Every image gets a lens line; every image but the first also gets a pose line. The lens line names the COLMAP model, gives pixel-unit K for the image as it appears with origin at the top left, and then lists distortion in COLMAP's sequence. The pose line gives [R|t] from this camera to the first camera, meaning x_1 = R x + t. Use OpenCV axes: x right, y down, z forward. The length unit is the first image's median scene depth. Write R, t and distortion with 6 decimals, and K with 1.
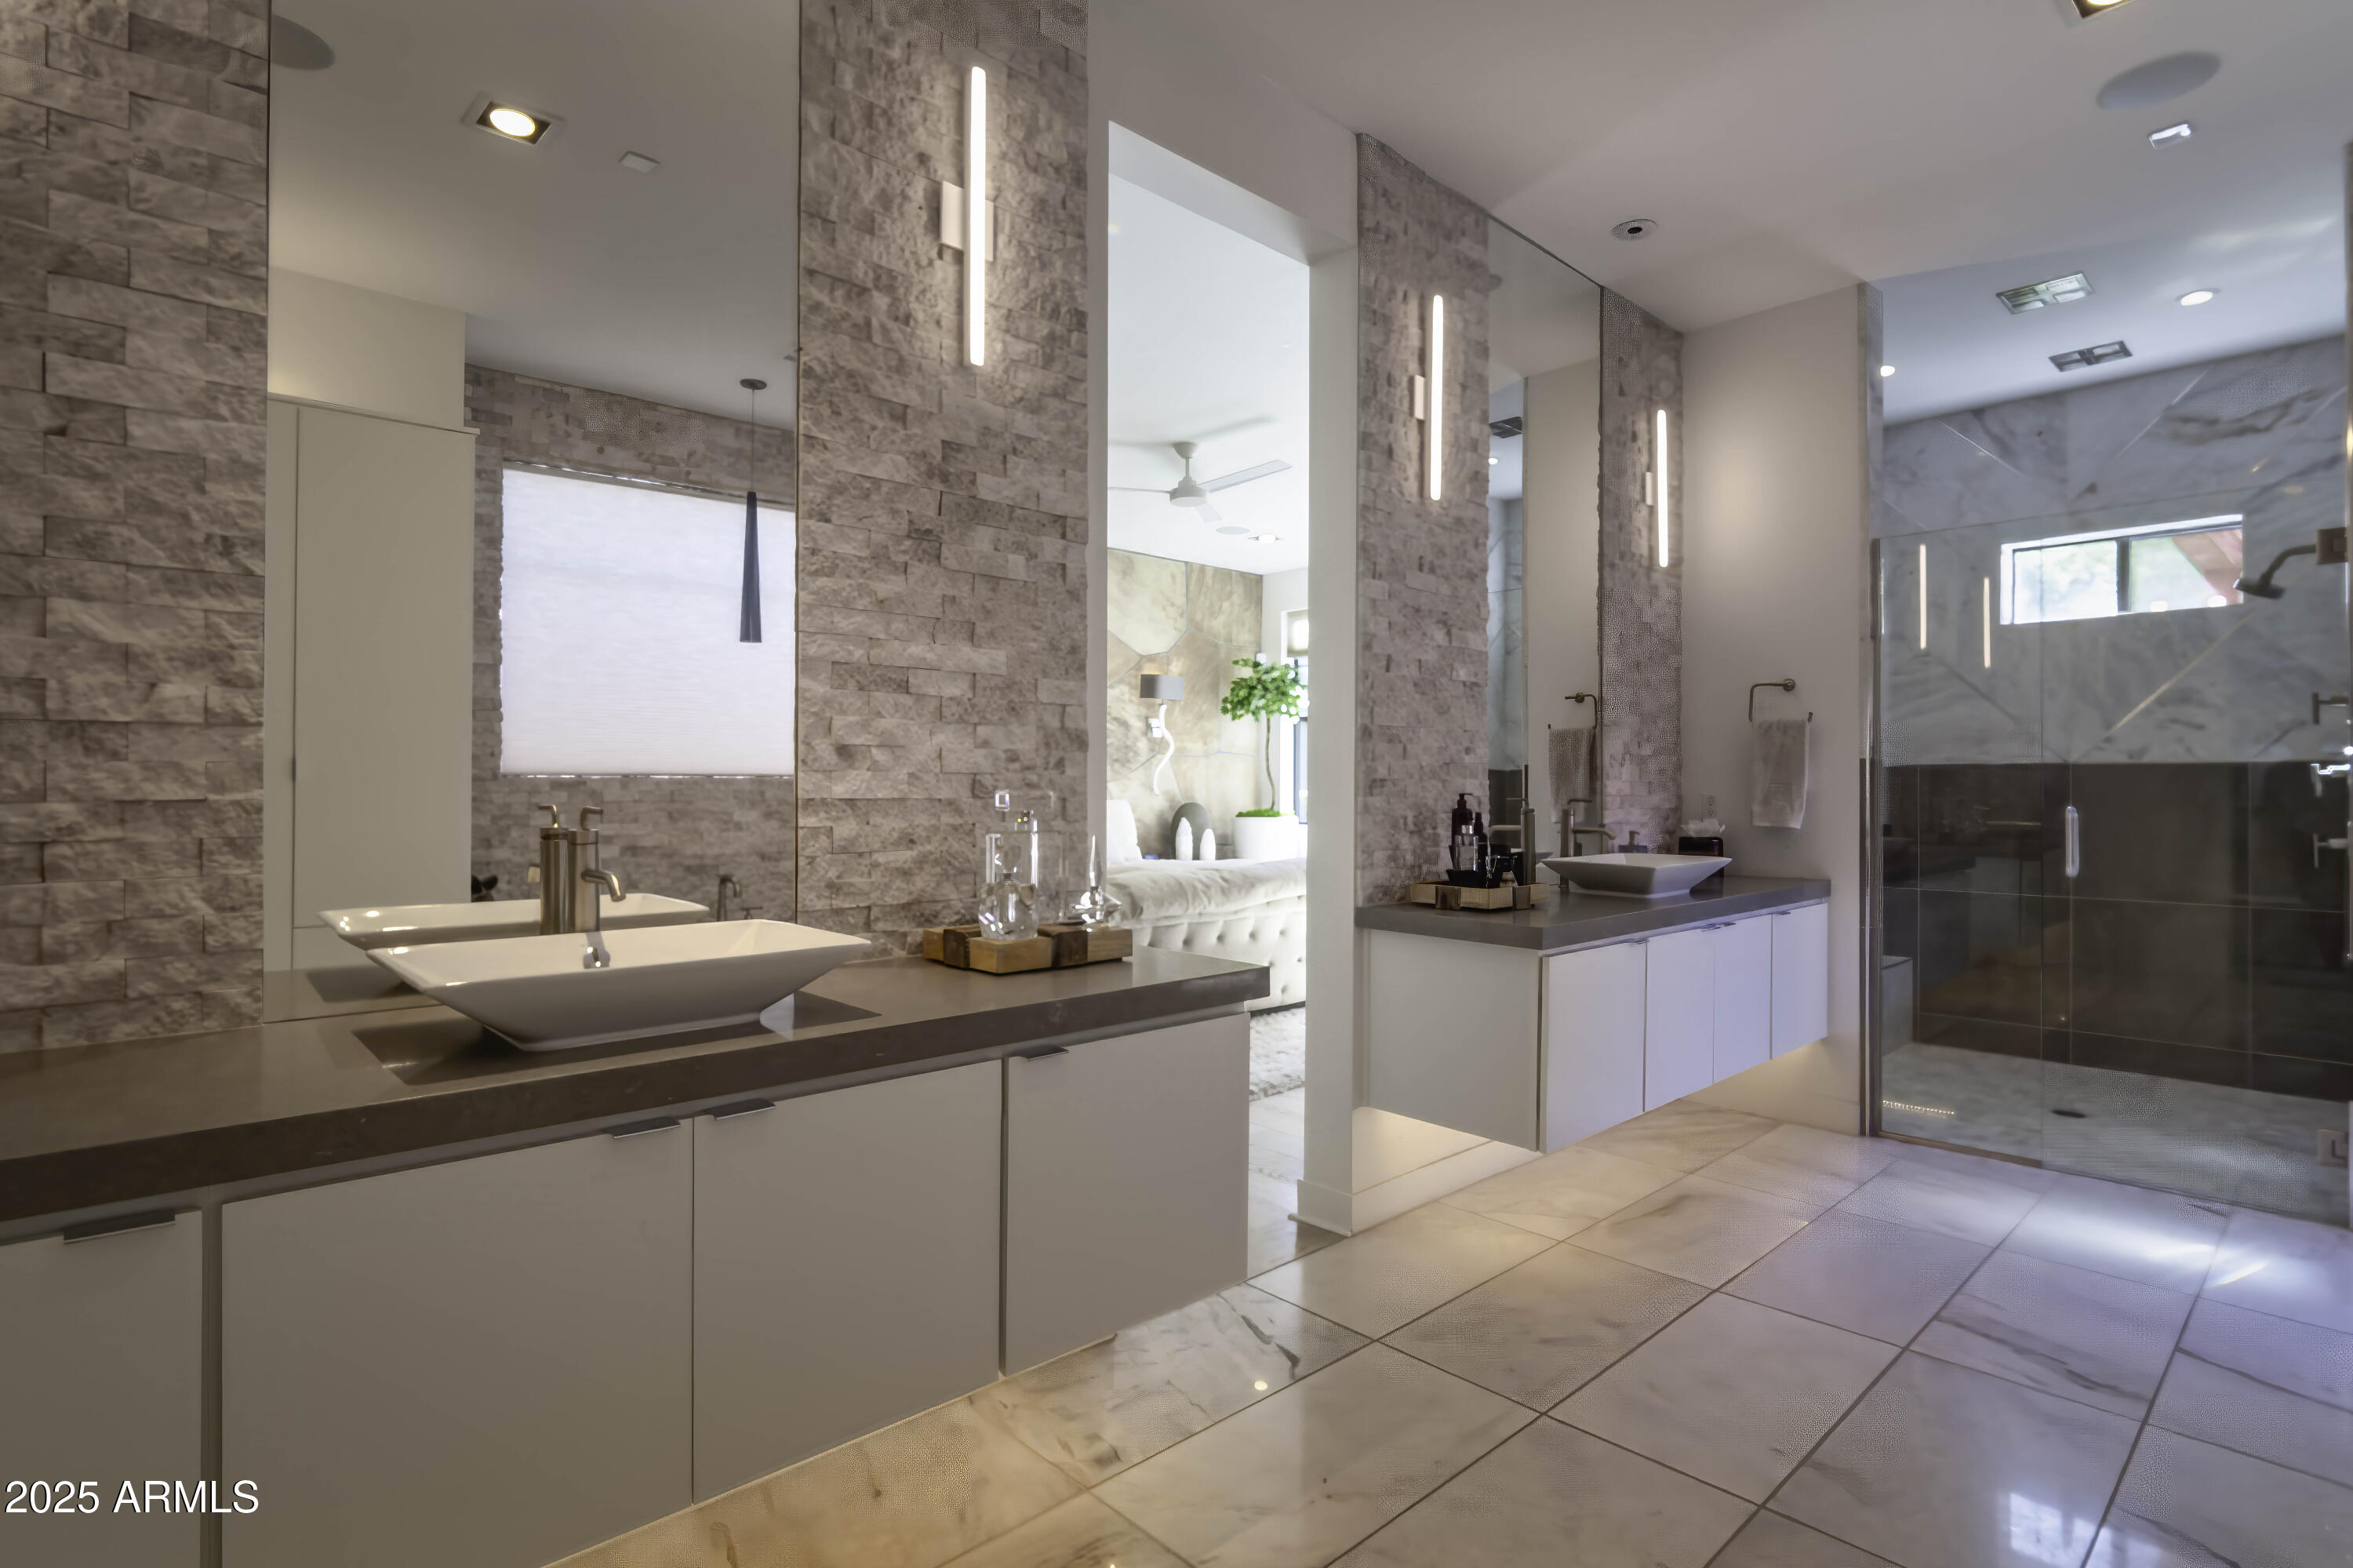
lens RADIAL K [[1150.4, 0, 1176.5], [0, 1150.4, 784.0], [0, 0, 1]] dist [-0.001746, -0.000442]
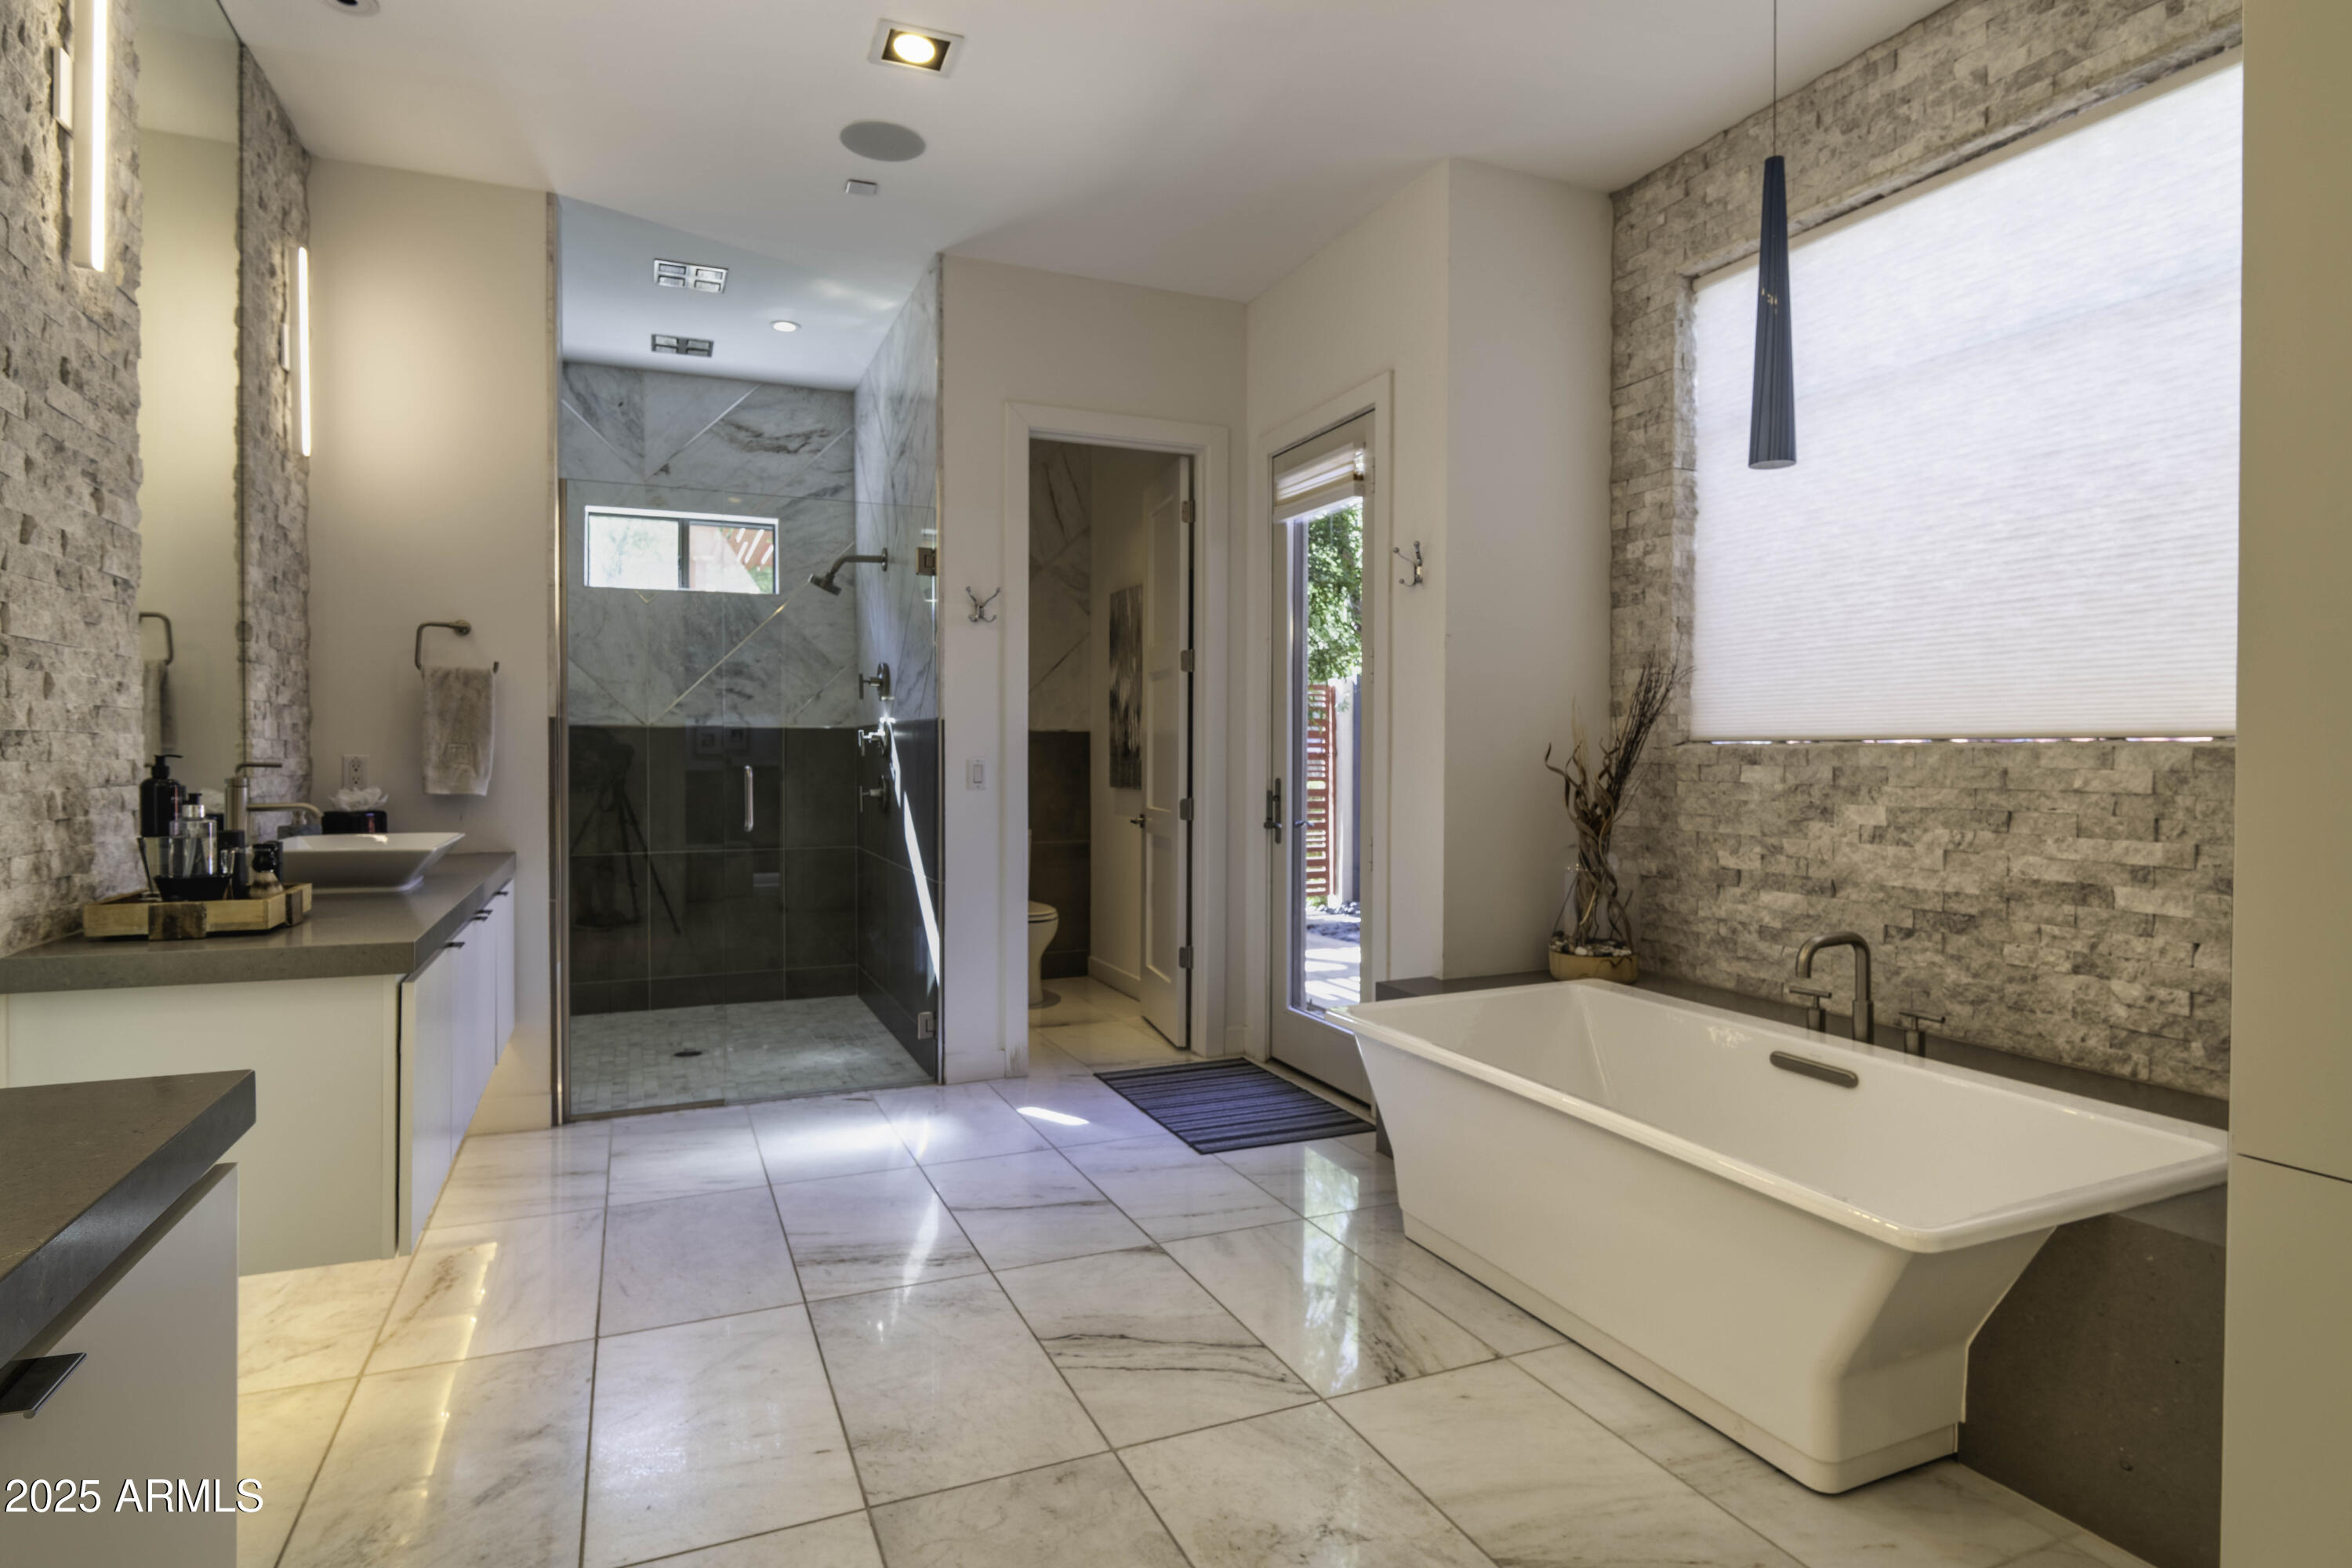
lens RADIAL K [[1242.8, 0, 1176.1], [0, 1242.8, 775.9], [0, 0, 1]] dist [-0.012387, 0.000768]
pose [[0.334678, -0.018846, 0.942144, -0.159153], [-0.002947, 0.999774, 0.021045, 0.002700], [-0.942328, -0.009820, 0.334547, 0.194140]]
